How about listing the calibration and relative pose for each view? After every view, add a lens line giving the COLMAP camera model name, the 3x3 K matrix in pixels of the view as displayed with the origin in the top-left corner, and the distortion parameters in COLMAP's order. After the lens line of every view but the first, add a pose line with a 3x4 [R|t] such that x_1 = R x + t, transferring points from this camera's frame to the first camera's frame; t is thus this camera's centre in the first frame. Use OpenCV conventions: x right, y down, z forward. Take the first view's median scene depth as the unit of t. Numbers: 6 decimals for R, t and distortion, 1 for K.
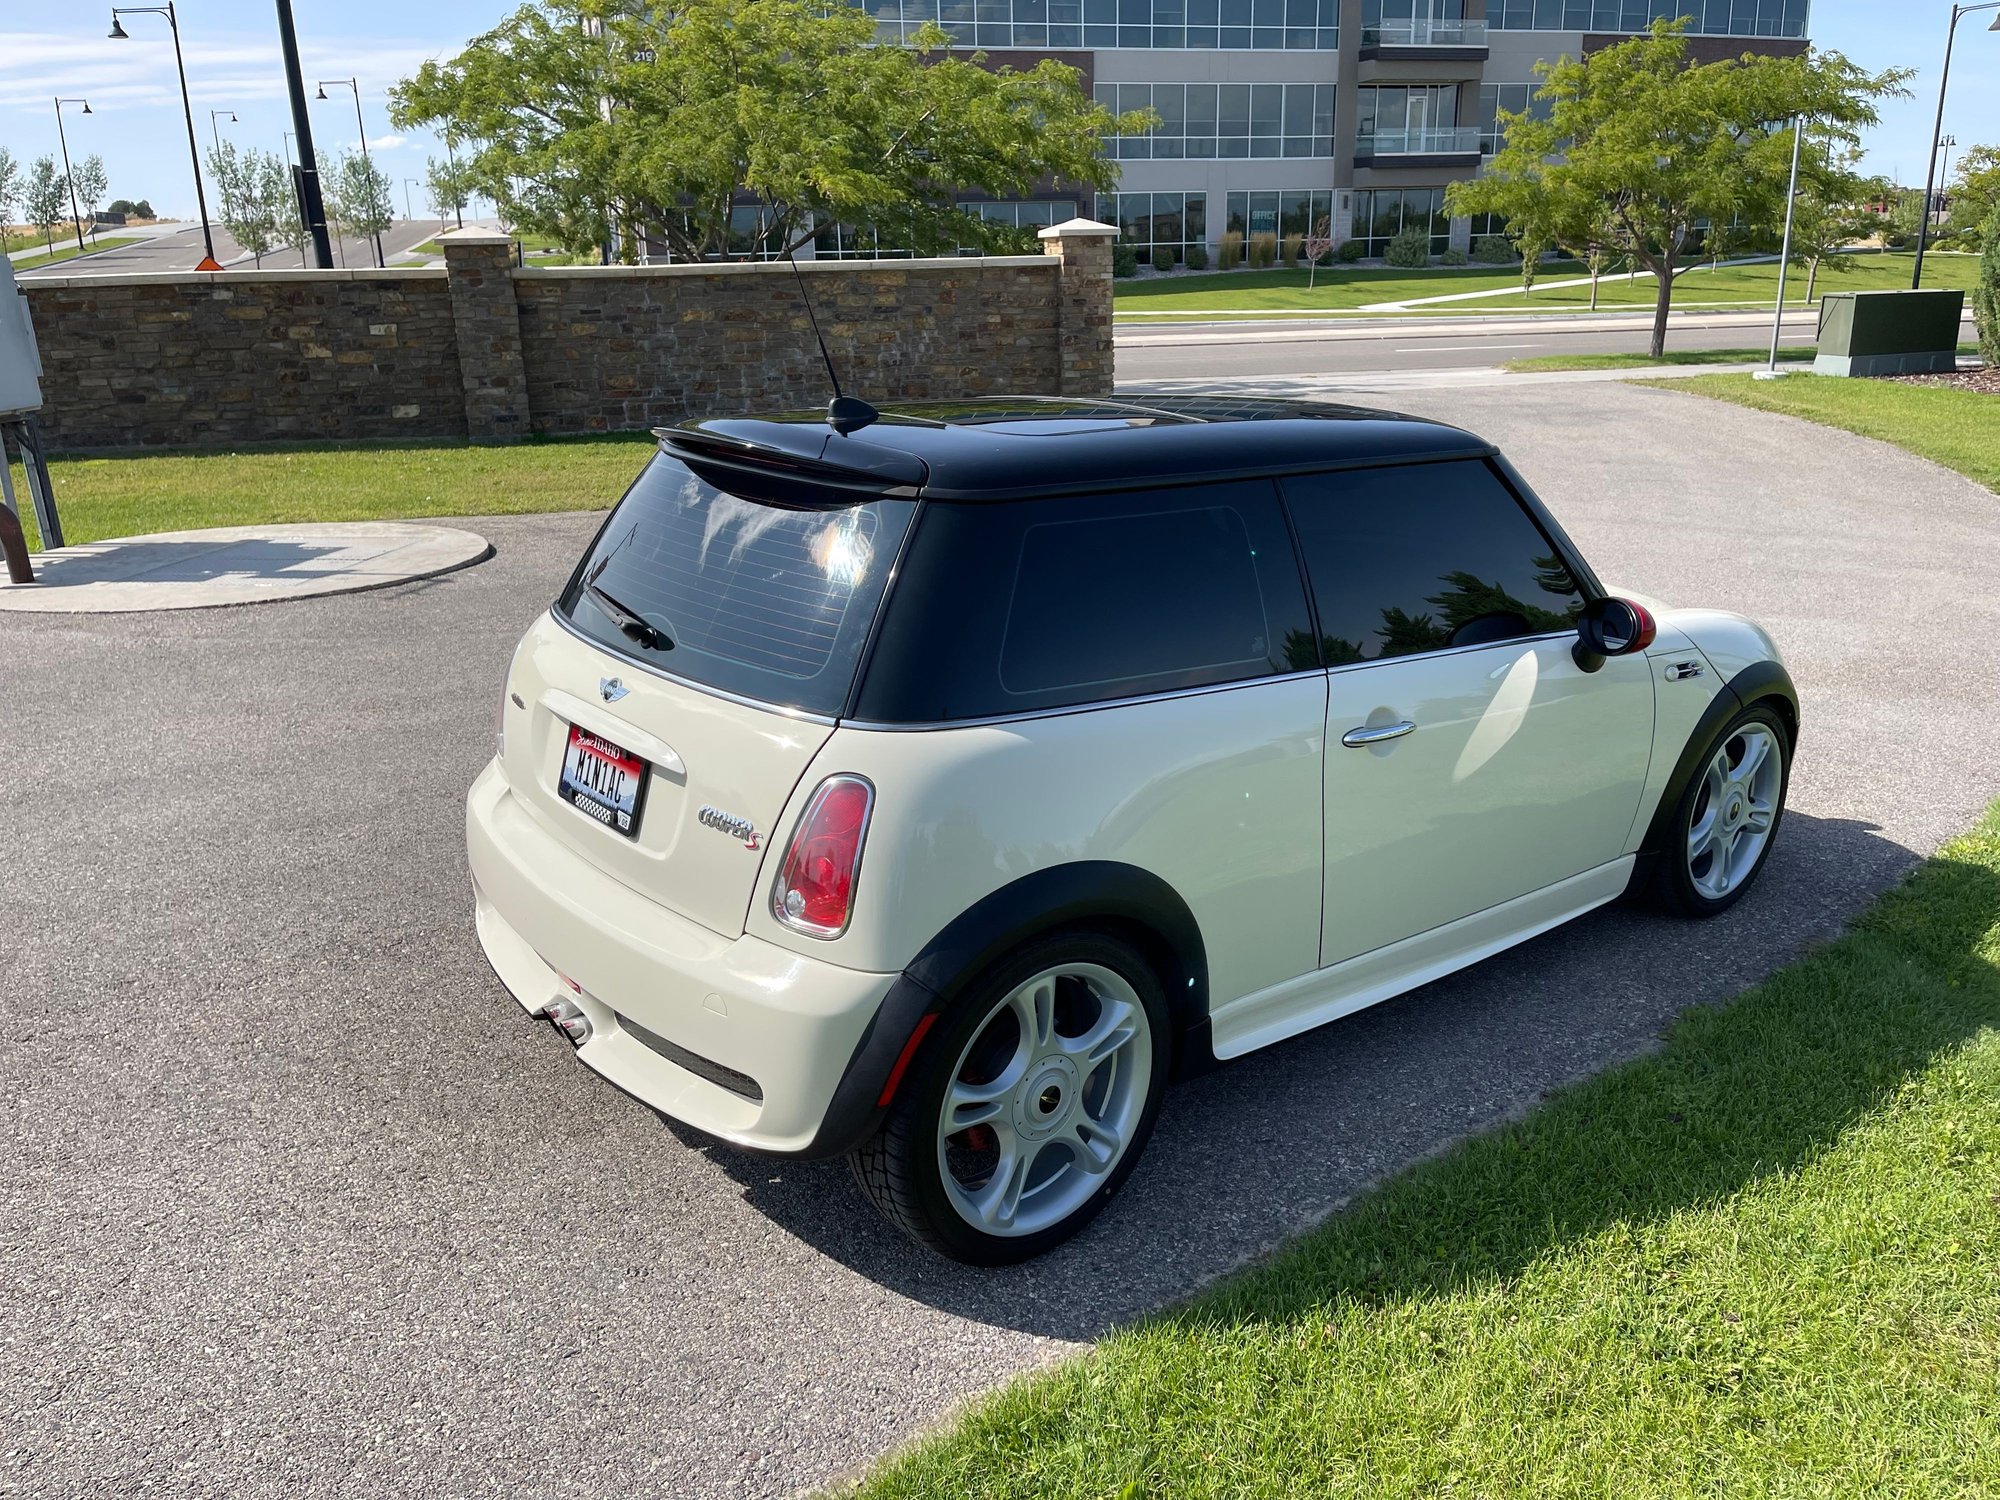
lens RADIAL K [[1577.1, 0, 980.0], [0, 1577.1, 750.2], [0, 0, 1]] dist [0.078548, -0.102523]
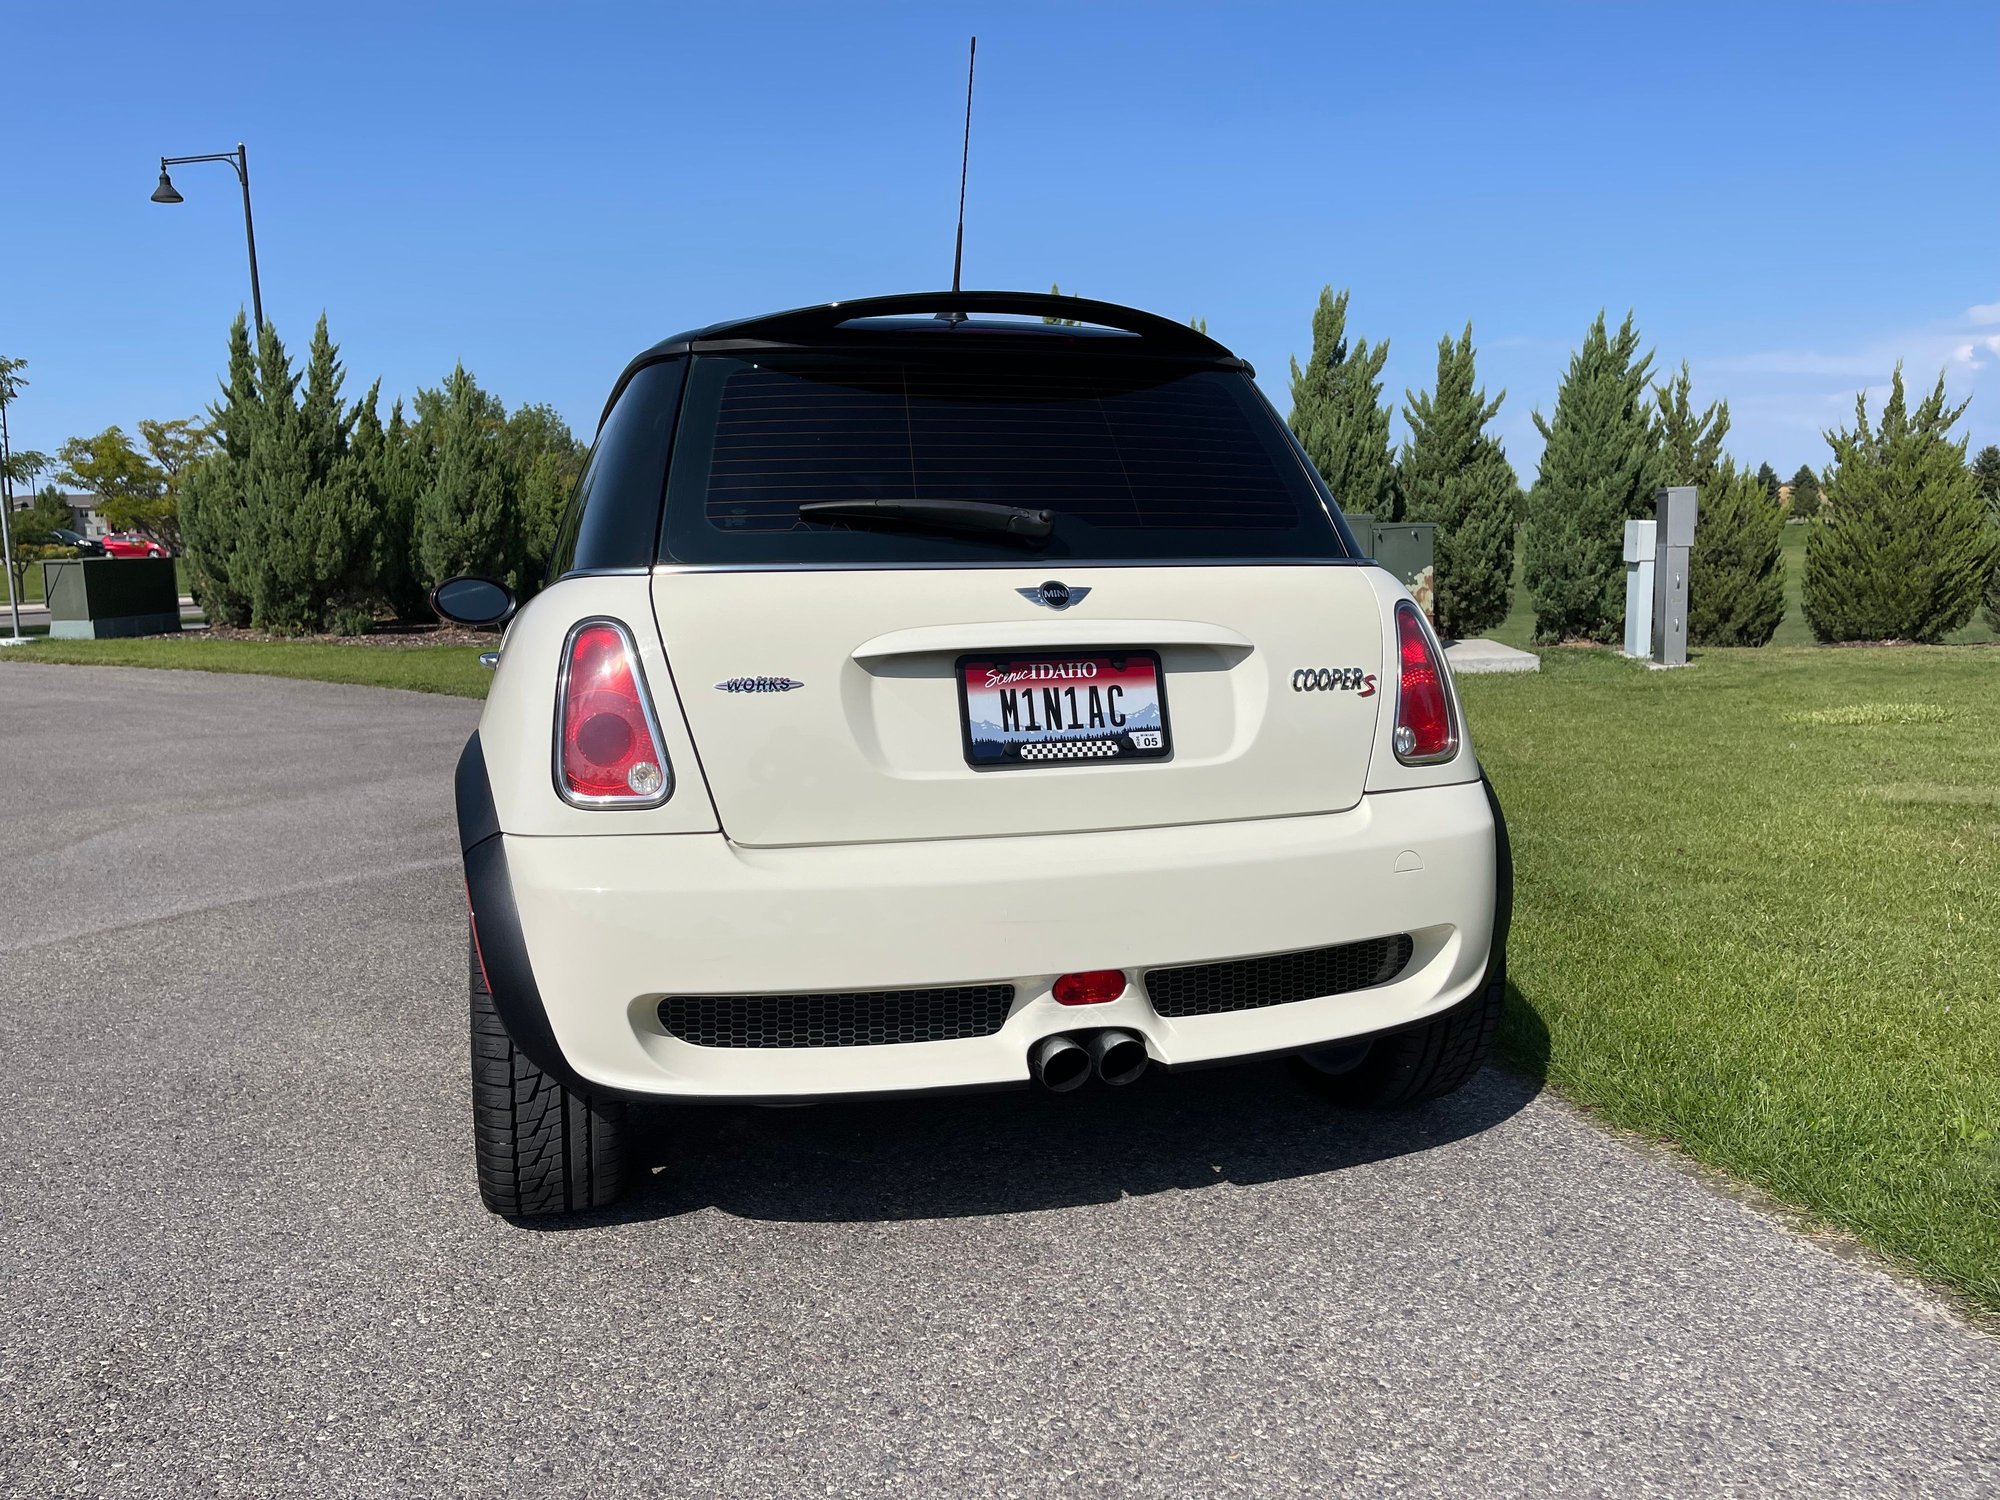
lens RADIAL K [[1577.1, 0, 980.0], [0, 1577.1, 750.2], [0, 0, 1]] dist [0.078548, -0.102523]
pose [[0.364634, -0.104828, 0.925231, -0.699227], [0.296077, 0.955126, -0.008469, 0.021980], [-0.882825, 0.277028, 0.379309, 0.548965]]
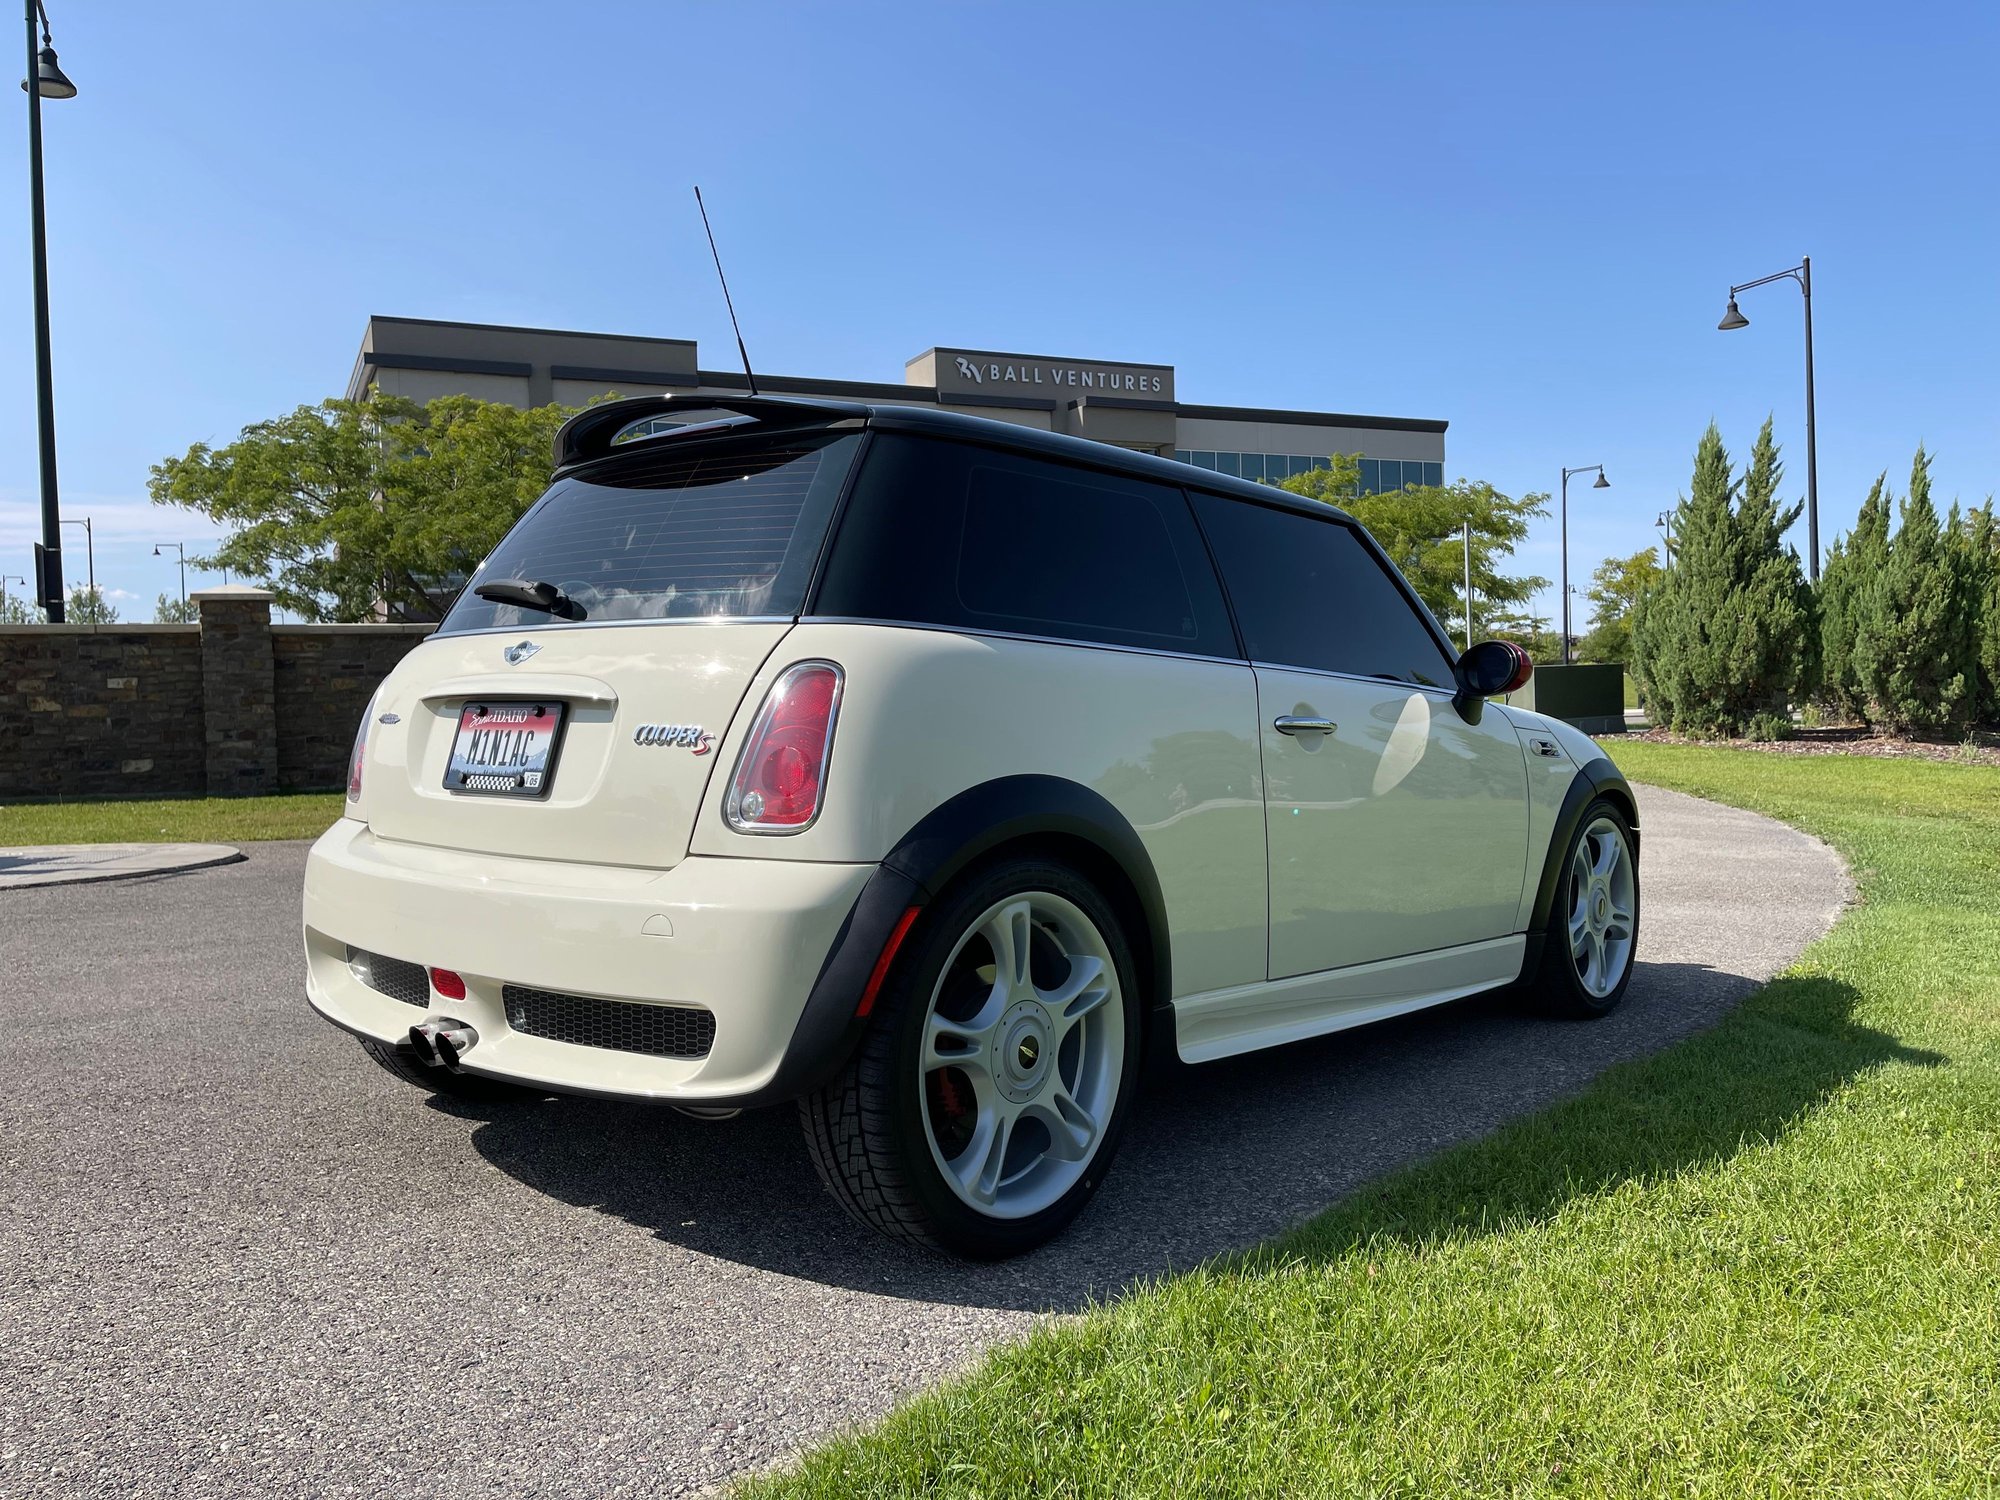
lens RADIAL K [[1567.1, 0, 990.7], [0, 1567.1, 705.6], [0, 0, 1]] dist [0.112247, -0.183122]
pose [[0.985045, 0.000093, 0.172297, -0.087691], [0.051987, 0.953233, -0.297733, 0.200880], [-0.164267, 0.302237, 0.938972, 0.075040]]
